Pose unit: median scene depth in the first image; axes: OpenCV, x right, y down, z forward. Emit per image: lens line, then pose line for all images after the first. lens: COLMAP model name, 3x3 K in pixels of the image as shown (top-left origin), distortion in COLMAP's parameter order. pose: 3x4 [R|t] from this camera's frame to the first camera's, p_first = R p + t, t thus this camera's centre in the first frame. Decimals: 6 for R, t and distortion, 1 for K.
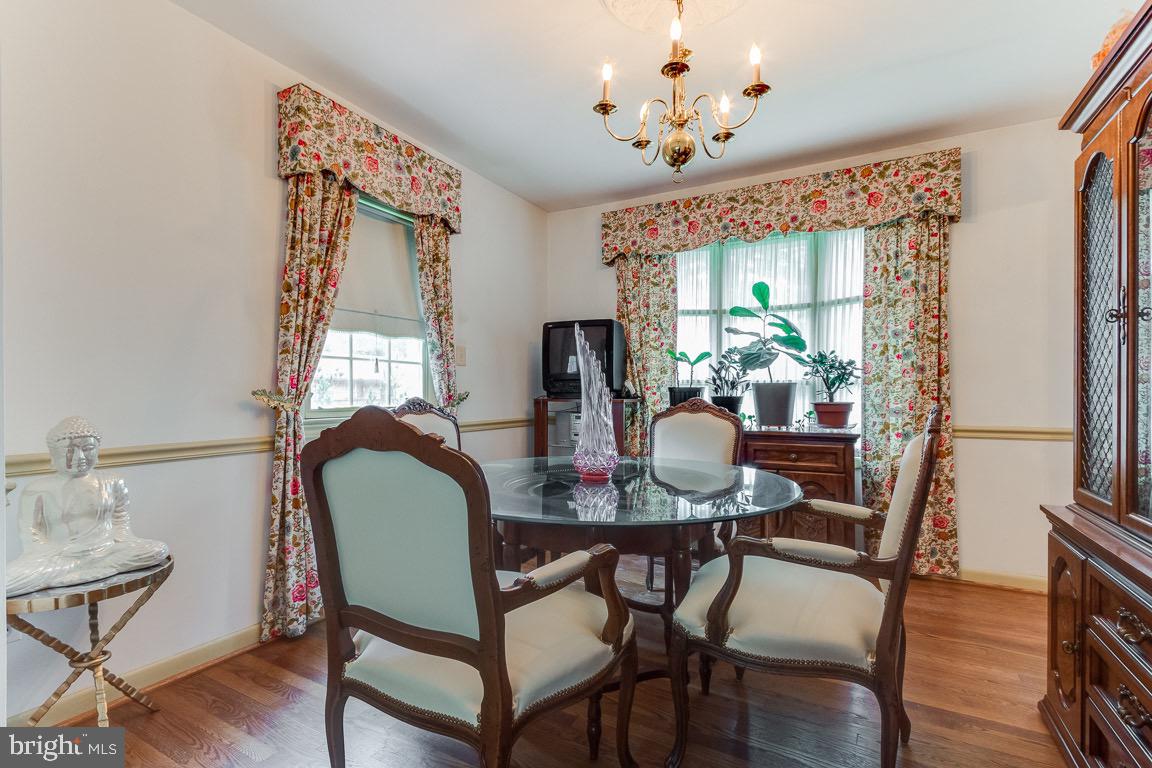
lens RADIAL K [[527.4, 0, 570.2], [0, 527.4, 394.2], [0, 0, 1]] dist [0.003809, 0.000393]
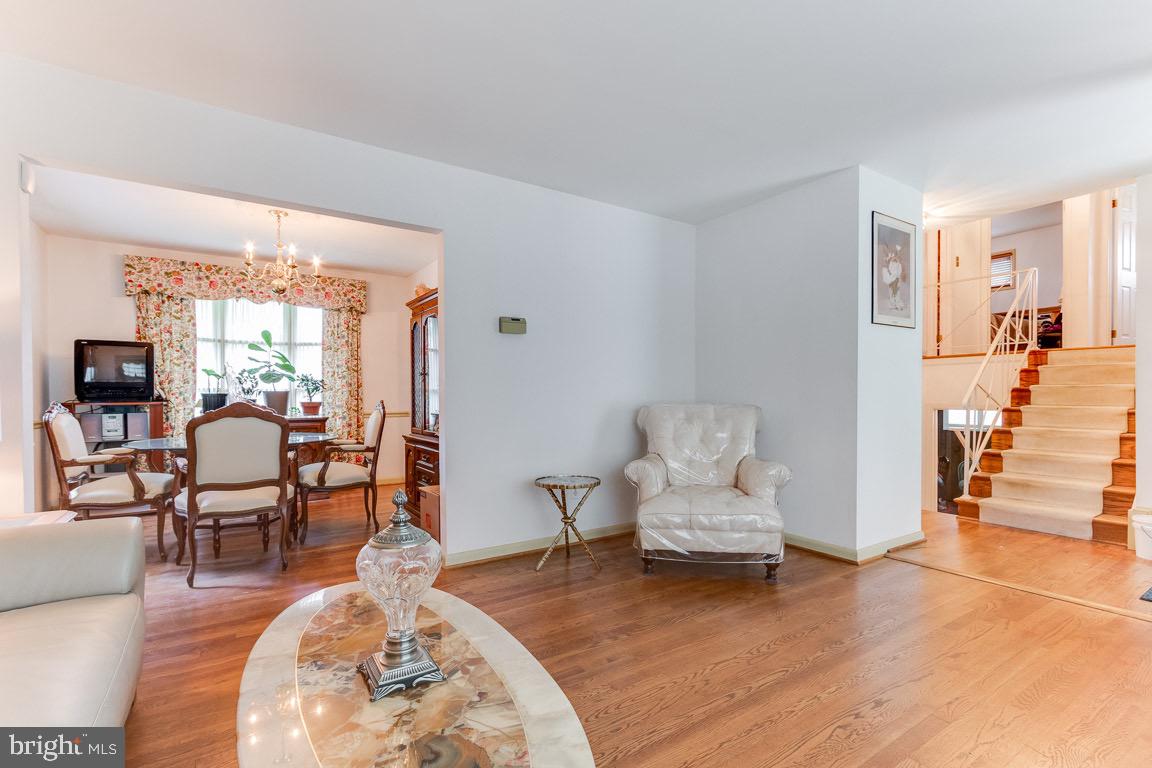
lens RADIAL K [[527.4, 0, 570.2], [0, 527.4, 394.2], [0, 0, 1]] dist [0.003809, 0.000393]
pose [[0.461250, -0.001291, 0.887269, -0.823772], [0.004472, 0.999990, -0.000870, -0.005883], [-0.887259, 0.004369, 0.461251, -0.757069]]
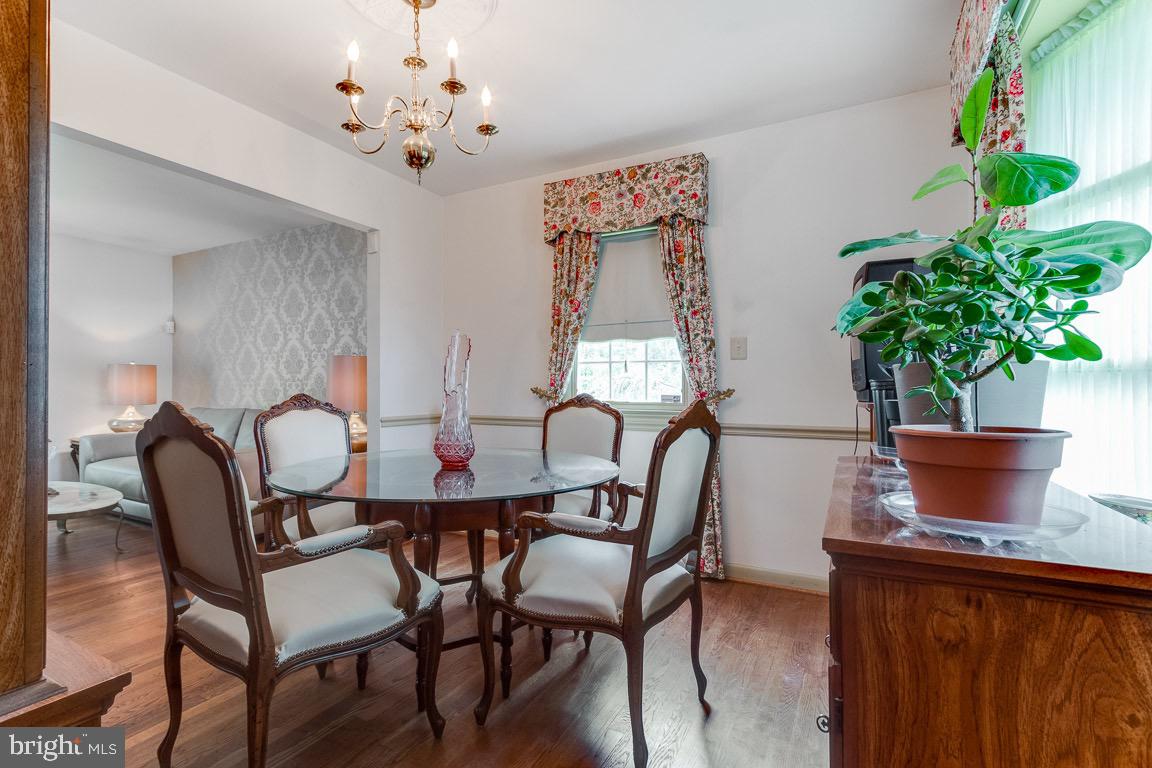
lens RADIAL K [[540.1, 0, 576.0], [0, 540.1, 384.0], [0, 0, 1]] dist [-0.000266, 0.000070]
pose [[0.017063, -0.008750, -0.999816, 0.845593], [-0.005720, 0.999944, -0.008849, -0.003590], [0.999838, 0.005869, 0.017013, 0.874344]]
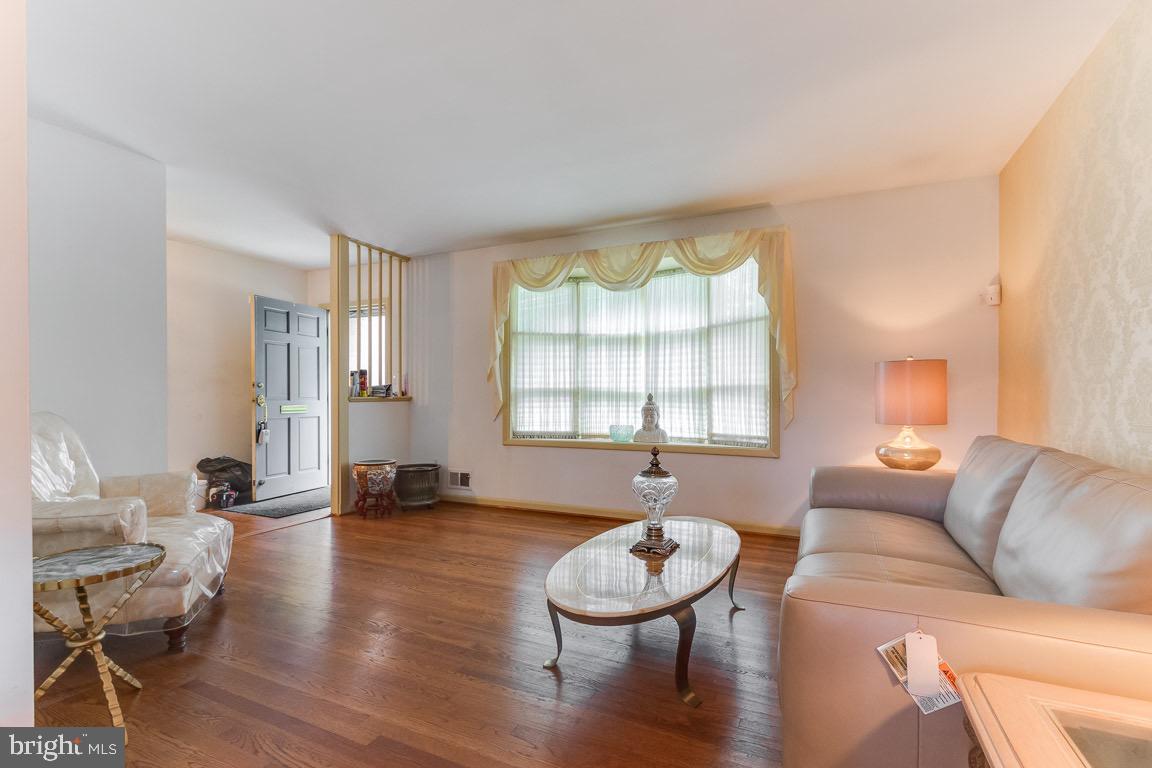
lens RADIAL K [[545.8, 0, 574.1], [0, 545.8, 402.1], [0, 0, 1]] dist [-0.001957, 0.000154]
pose [[-0.996908, 0.000861, -0.078578, -0.228588], [0.000070, 0.999949, 0.010060, -0.000504], [0.078582, 0.010024, -0.996857, 0.497448]]
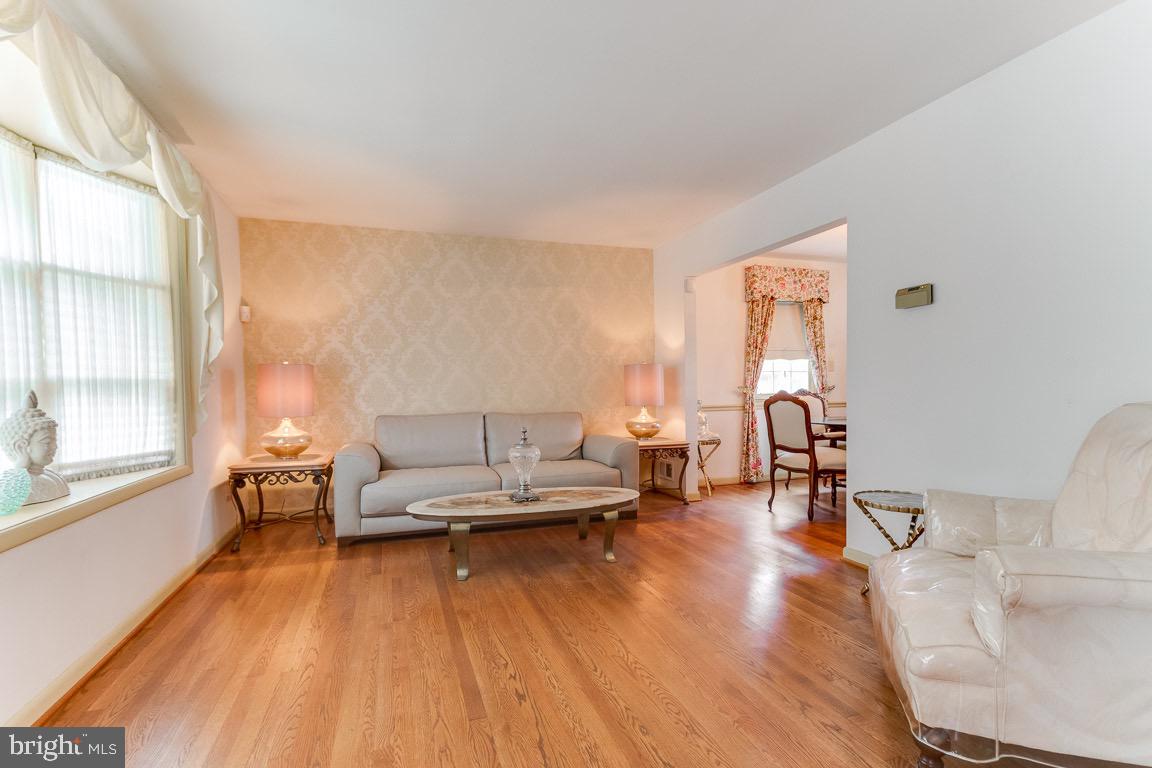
lens RADIAL K [[545.8, 0, 574.1], [0, 545.8, 402.1], [0, 0, 1]] dist [-0.001957, 0.000154]
pose [[0.746294, 0.008937, -0.665556, 0.485985], [0.011195, 0.999600, 0.025976, -0.006652], [0.665522, -0.026837, 0.745896, -1.267798]]
